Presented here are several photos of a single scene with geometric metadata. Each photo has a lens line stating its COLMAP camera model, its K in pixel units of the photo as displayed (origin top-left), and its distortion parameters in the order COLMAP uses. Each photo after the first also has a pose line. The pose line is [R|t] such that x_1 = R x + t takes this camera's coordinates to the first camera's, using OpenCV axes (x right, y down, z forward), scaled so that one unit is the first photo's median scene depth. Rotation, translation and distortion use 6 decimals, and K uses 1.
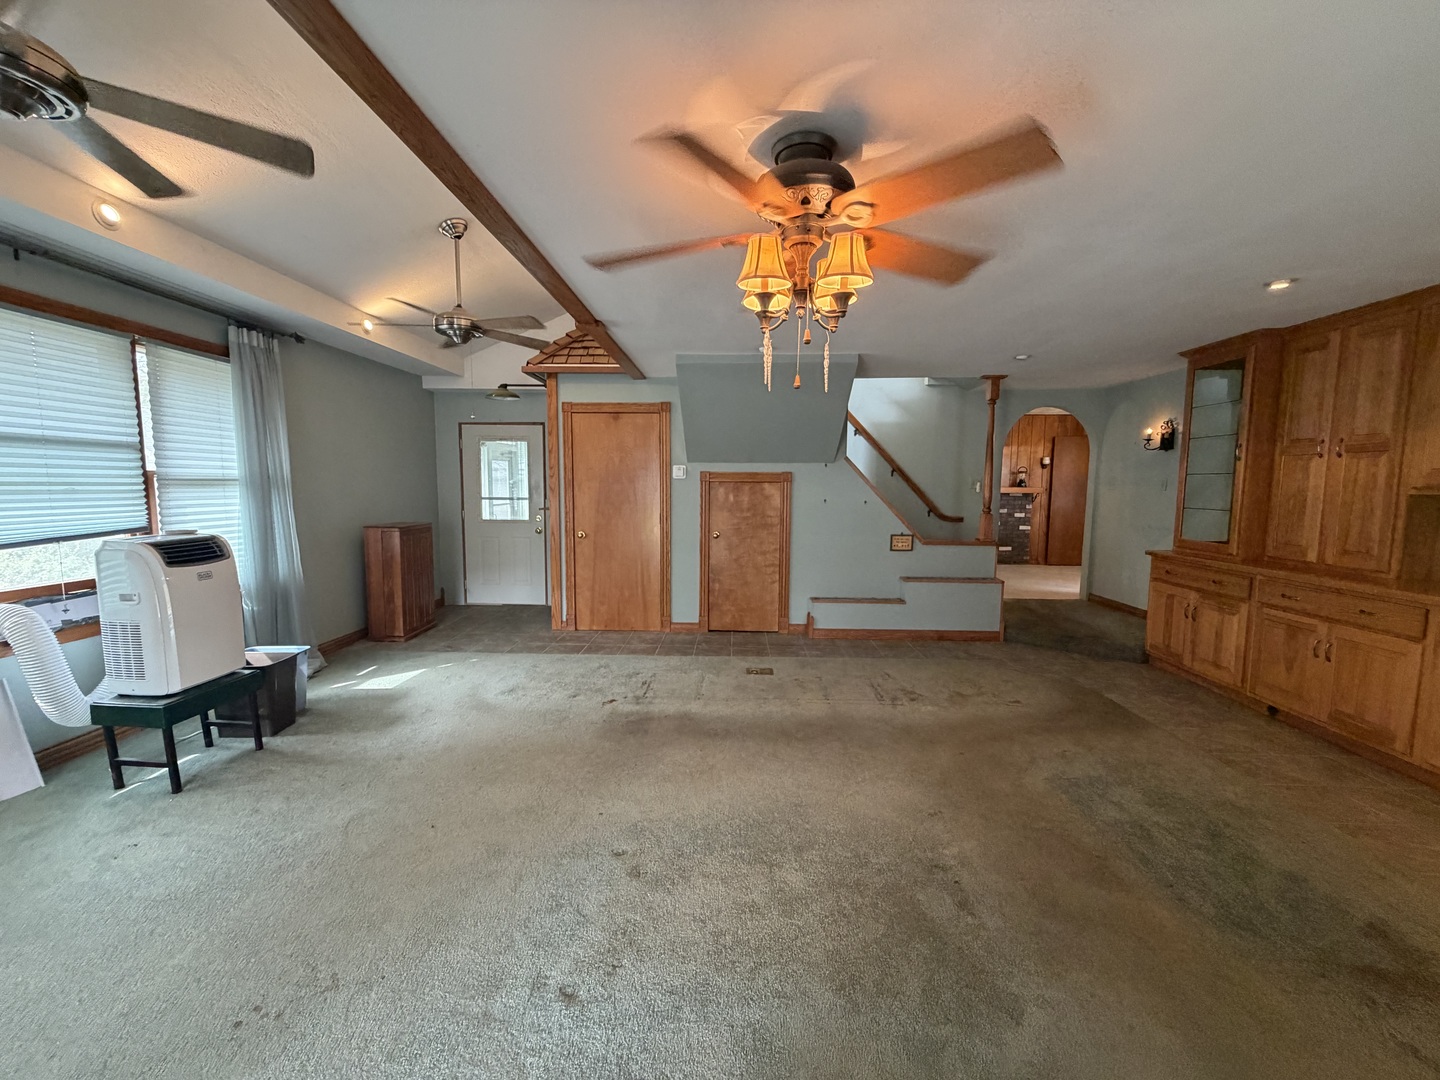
lens RADIAL K [[572.5, 0, 717.1], [0, 572.5, 541.1], [0, 0, 1]] dist [0.001156, -0.000501]
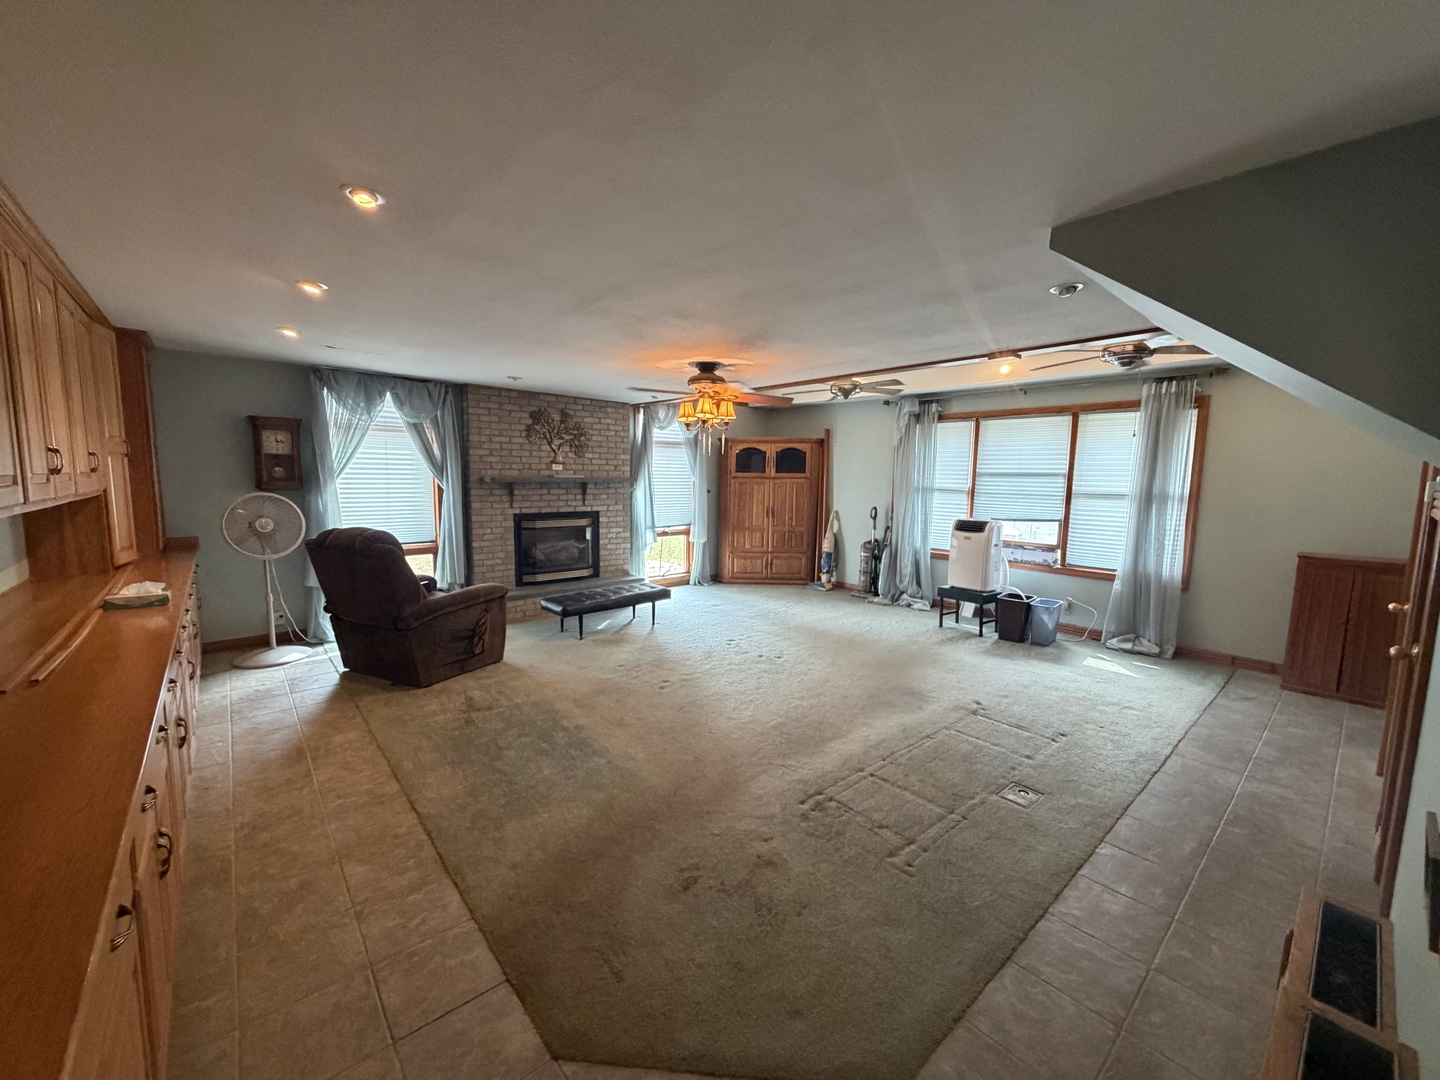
lens RADIAL K [[572.5, 0, 717.1], [0, 572.5, 541.1], [0, 0, 1]] dist [0.001156, -0.000501]
pose [[-0.731669, 0.061913, -0.678843, 0.867214], [-0.087032, 0.979232, 0.183113, -0.167038], [0.676082, 0.193059, -0.711085, 1.356614]]
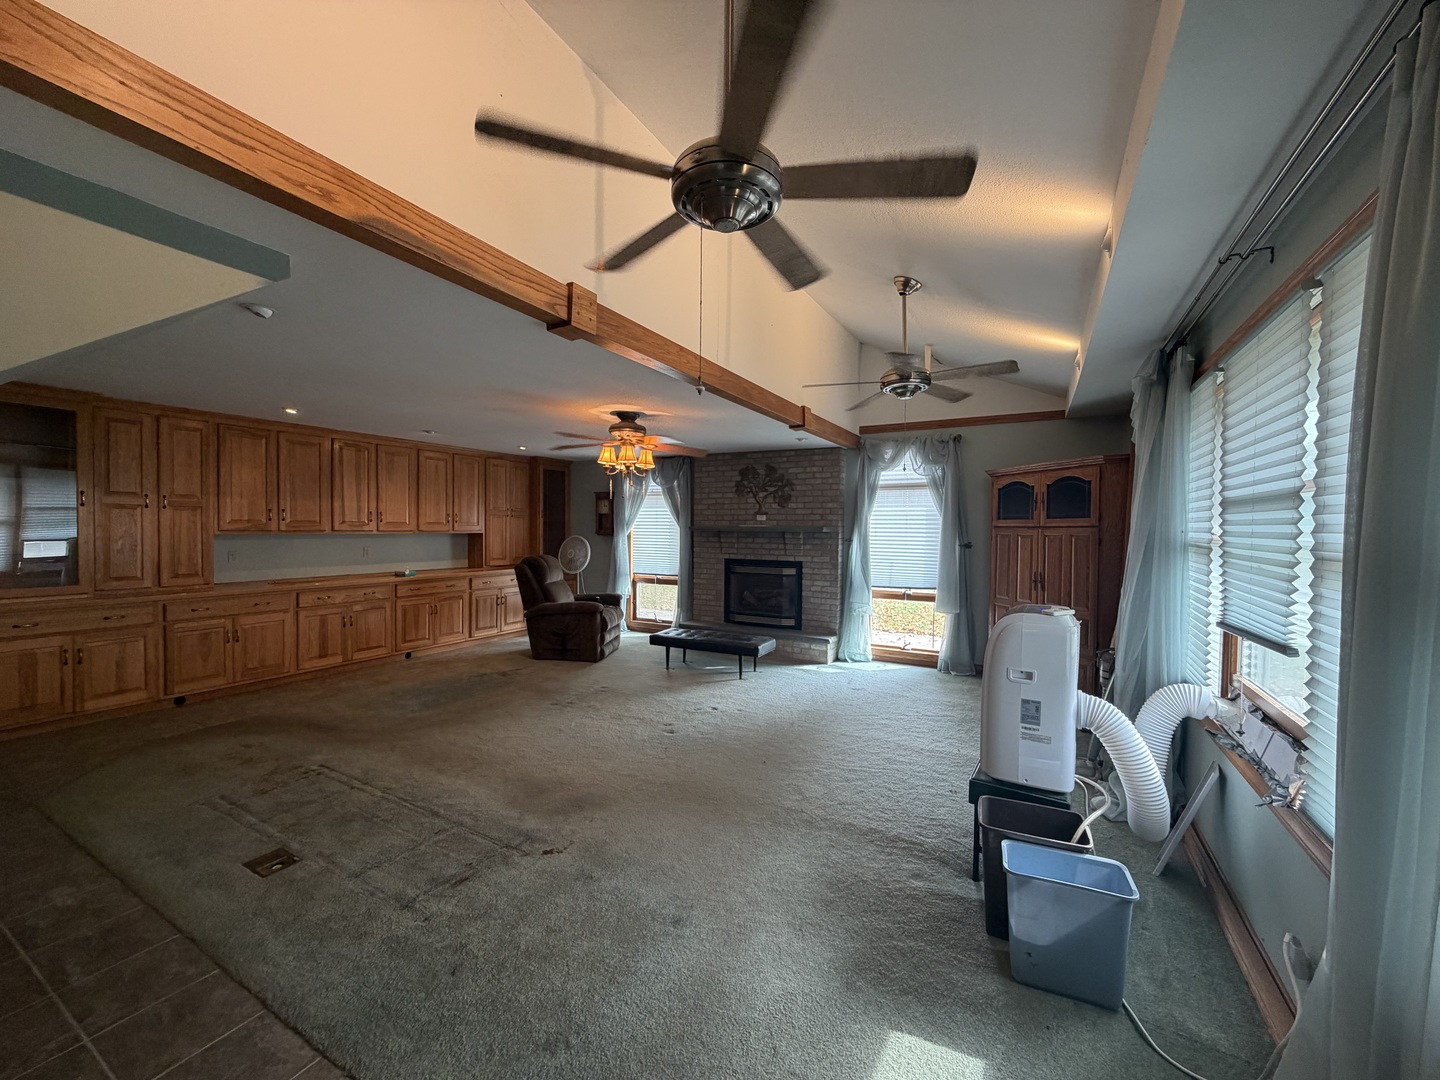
lens RADIAL K [[572.5, 0, 717.1], [0, 572.5, 541.1], [0, 0, 1]] dist [0.001156, -0.000501]
pose [[-0.889803, -0.023881, 0.455720, -0.665531], [0.031105, 0.993133, 0.112776, -0.164902], [-0.455284, 0.114524, -0.882950, 1.461139]]
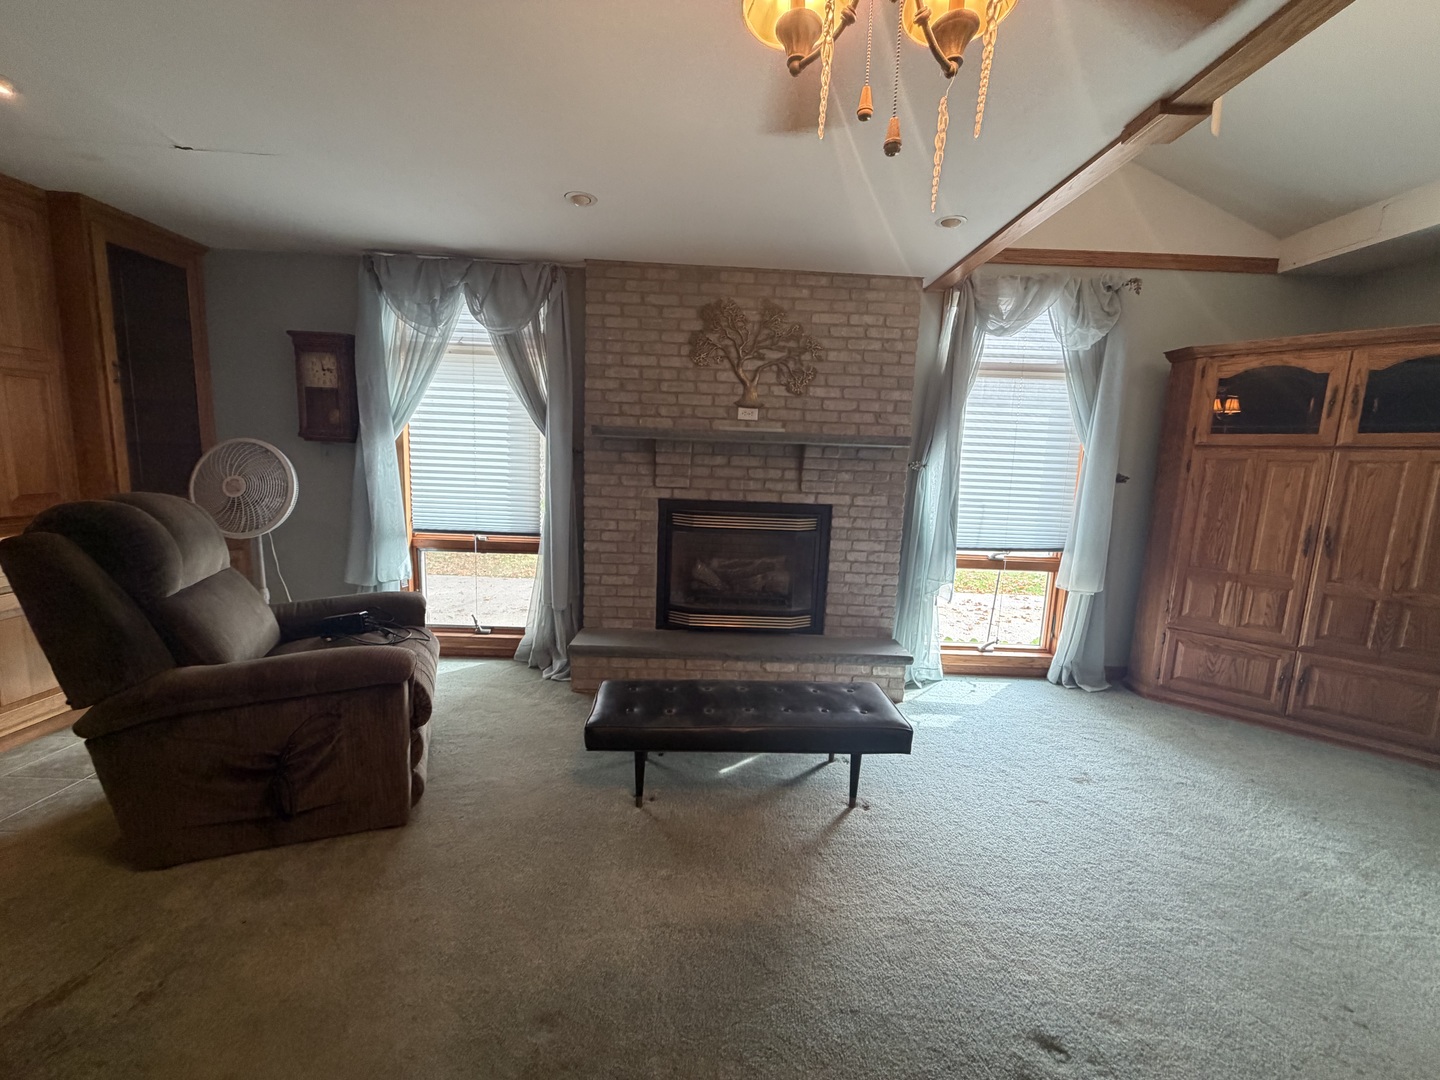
lens RADIAL K [[572.5, 0, 717.1], [0, 572.5, 541.1], [0, 0, 1]] dist [0.001156, -0.000501]
pose [[-0.998127, -0.036888, -0.048803, 0.126291], [-0.047384, 0.970757, 0.235341, -0.044572], [0.038695, 0.237212, -0.970687, 0.679187]]
